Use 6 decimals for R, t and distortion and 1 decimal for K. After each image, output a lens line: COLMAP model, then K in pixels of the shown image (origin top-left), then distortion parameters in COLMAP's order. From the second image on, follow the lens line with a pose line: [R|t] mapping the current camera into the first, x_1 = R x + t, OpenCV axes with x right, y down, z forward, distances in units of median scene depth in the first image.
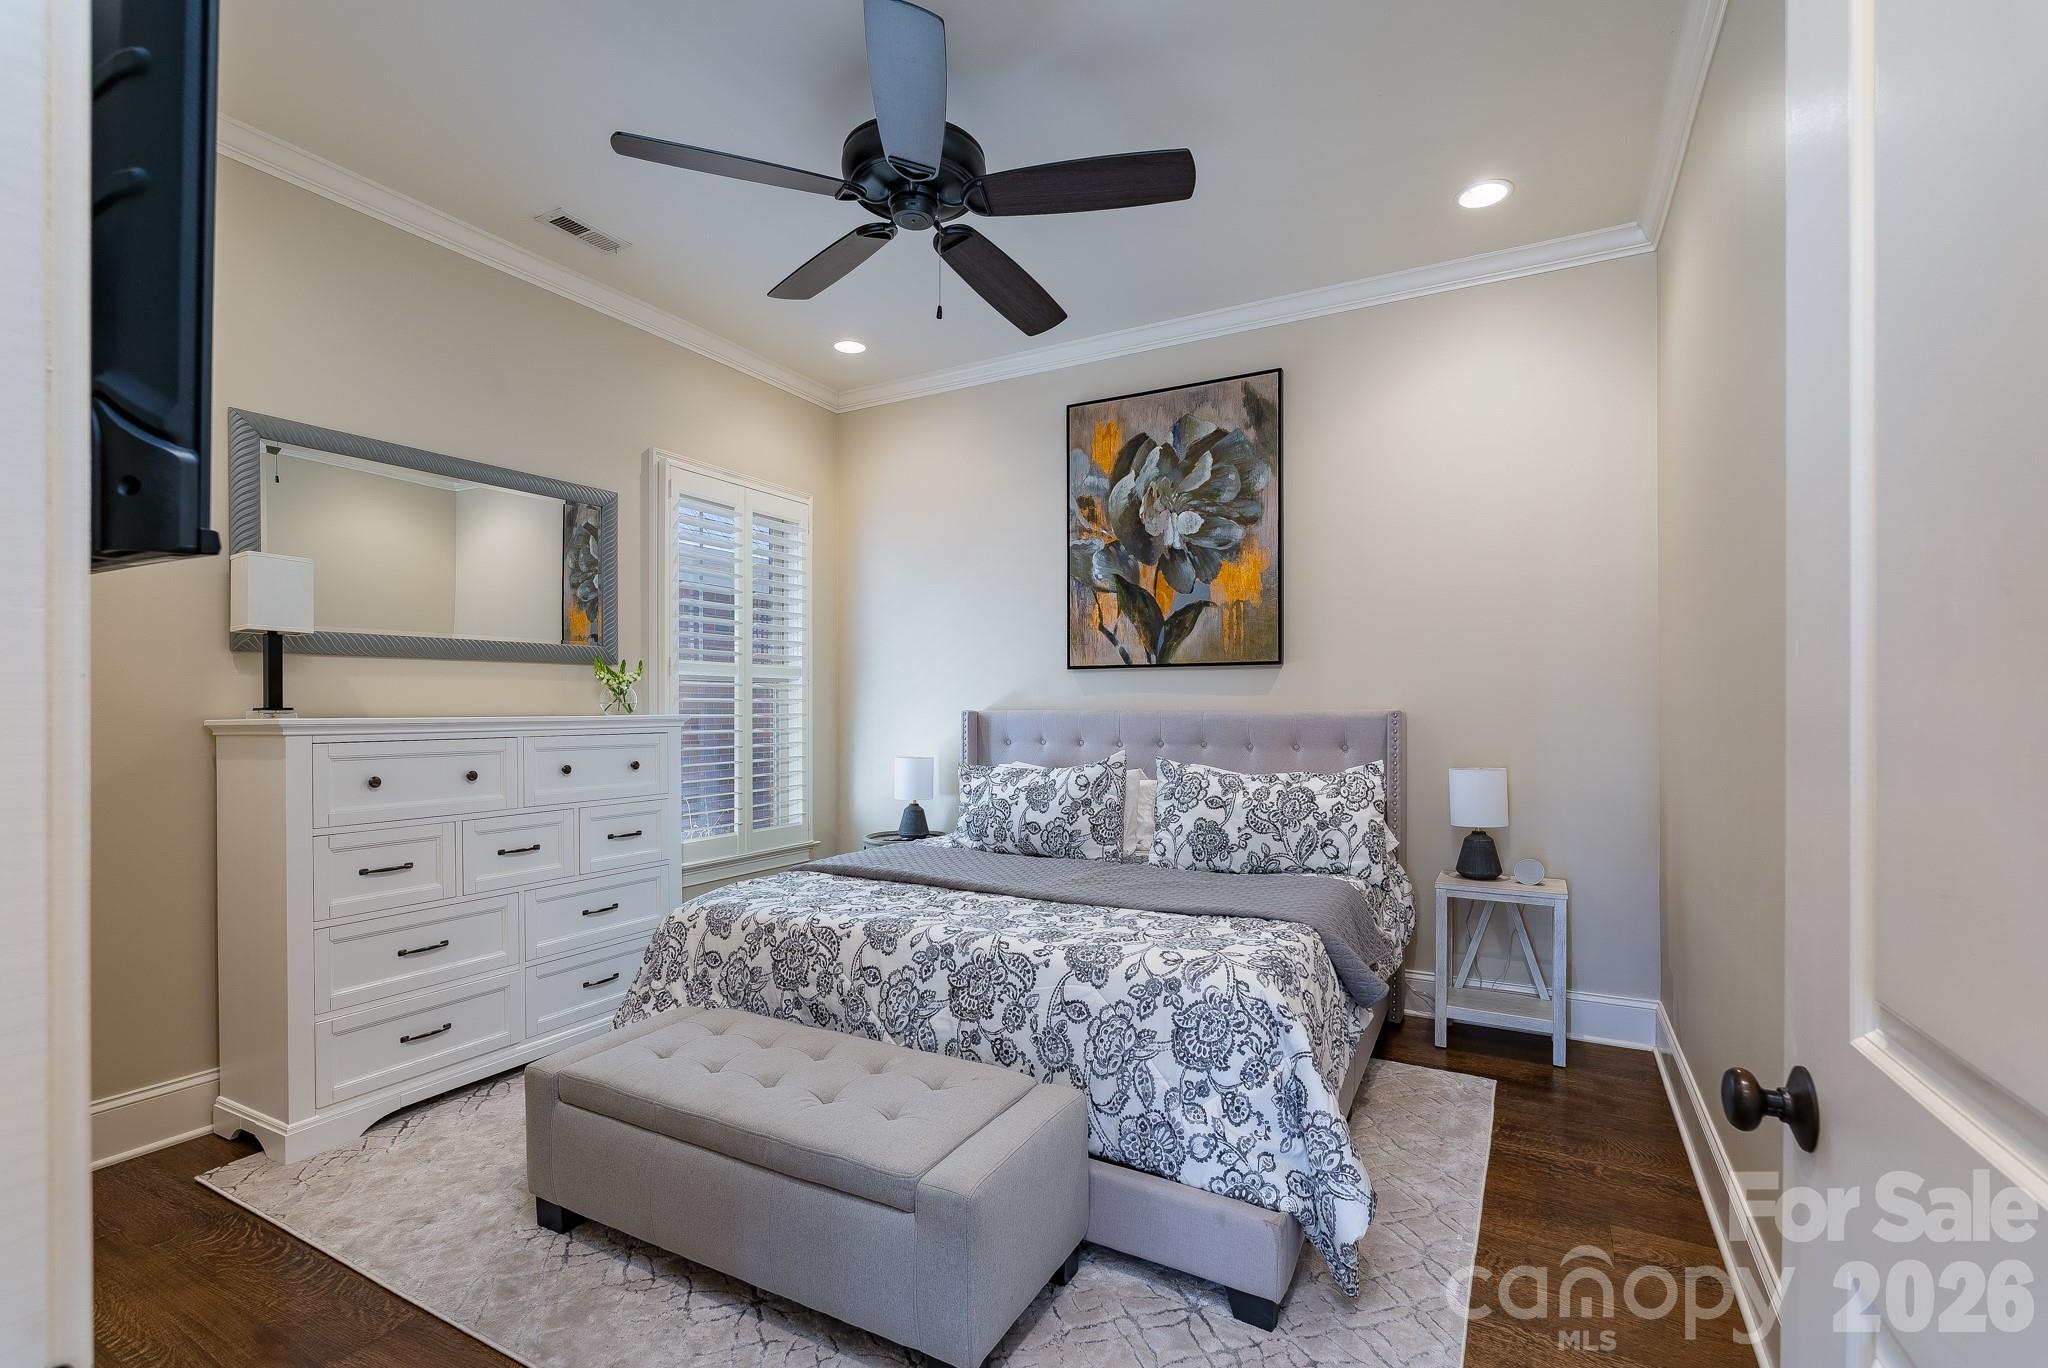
lens RADIAL K [[928.0, 0, 1030.2], [0, 928.0, 703.8], [0, 0, 1]] dist [-0.000624, -0.000017]
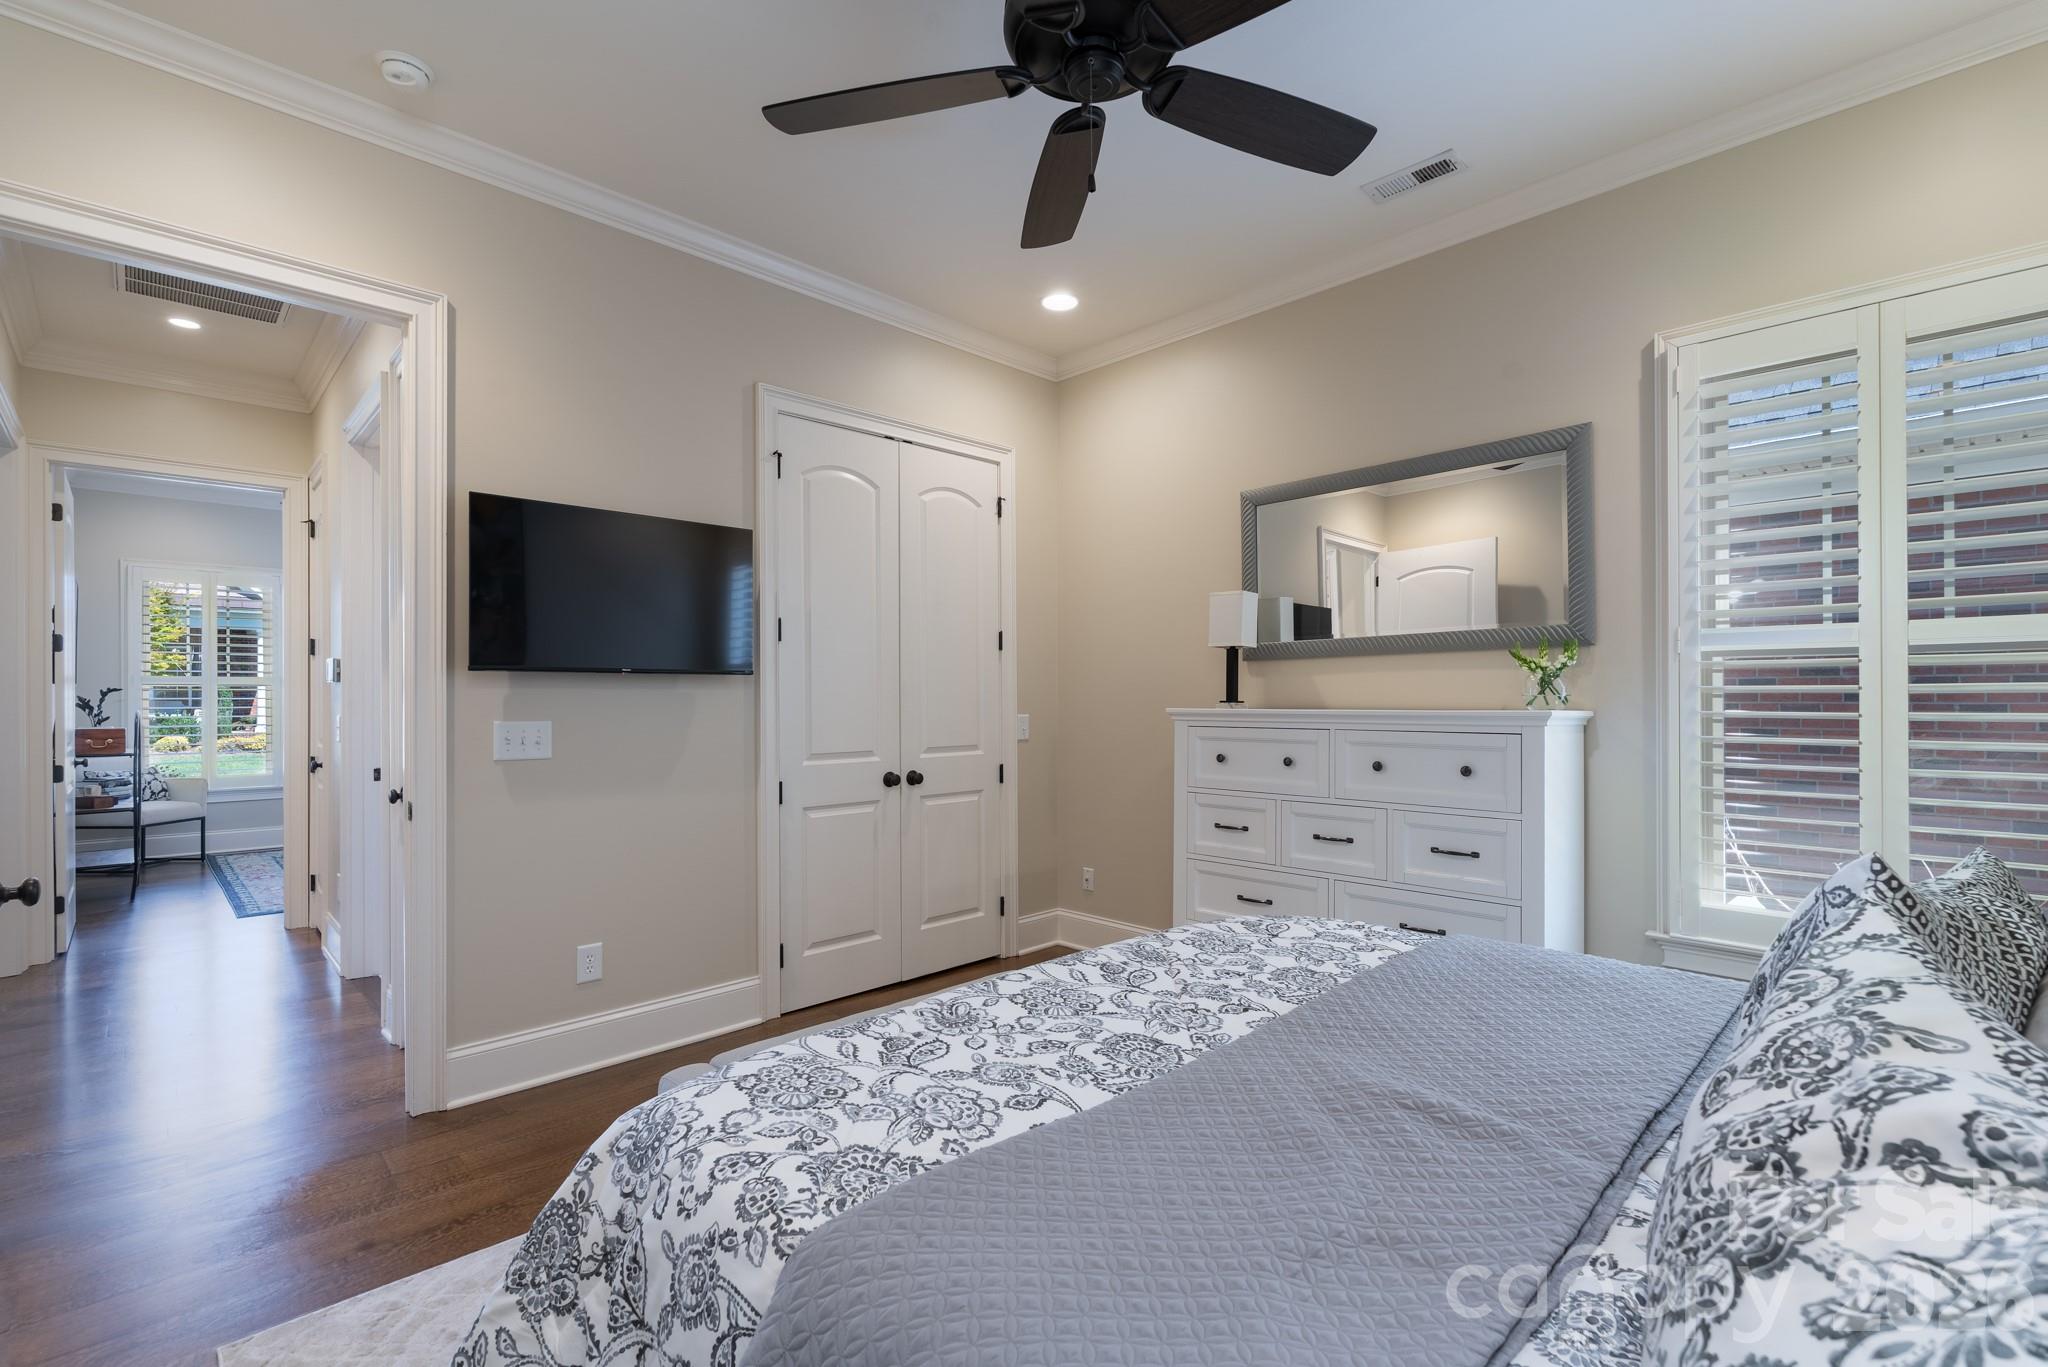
lens RADIAL K [[928.0, 0, 1031.0], [0, 928.0, 686.9], [0, 0, 1]] dist [-0.000624, -0.000017]
pose [[-0.303421, -0.011707, -0.952785, 0.413567], [0.005825, 0.999883, -0.014140, 0.000203], [0.952839, -0.009841, -0.303317, 0.757452]]
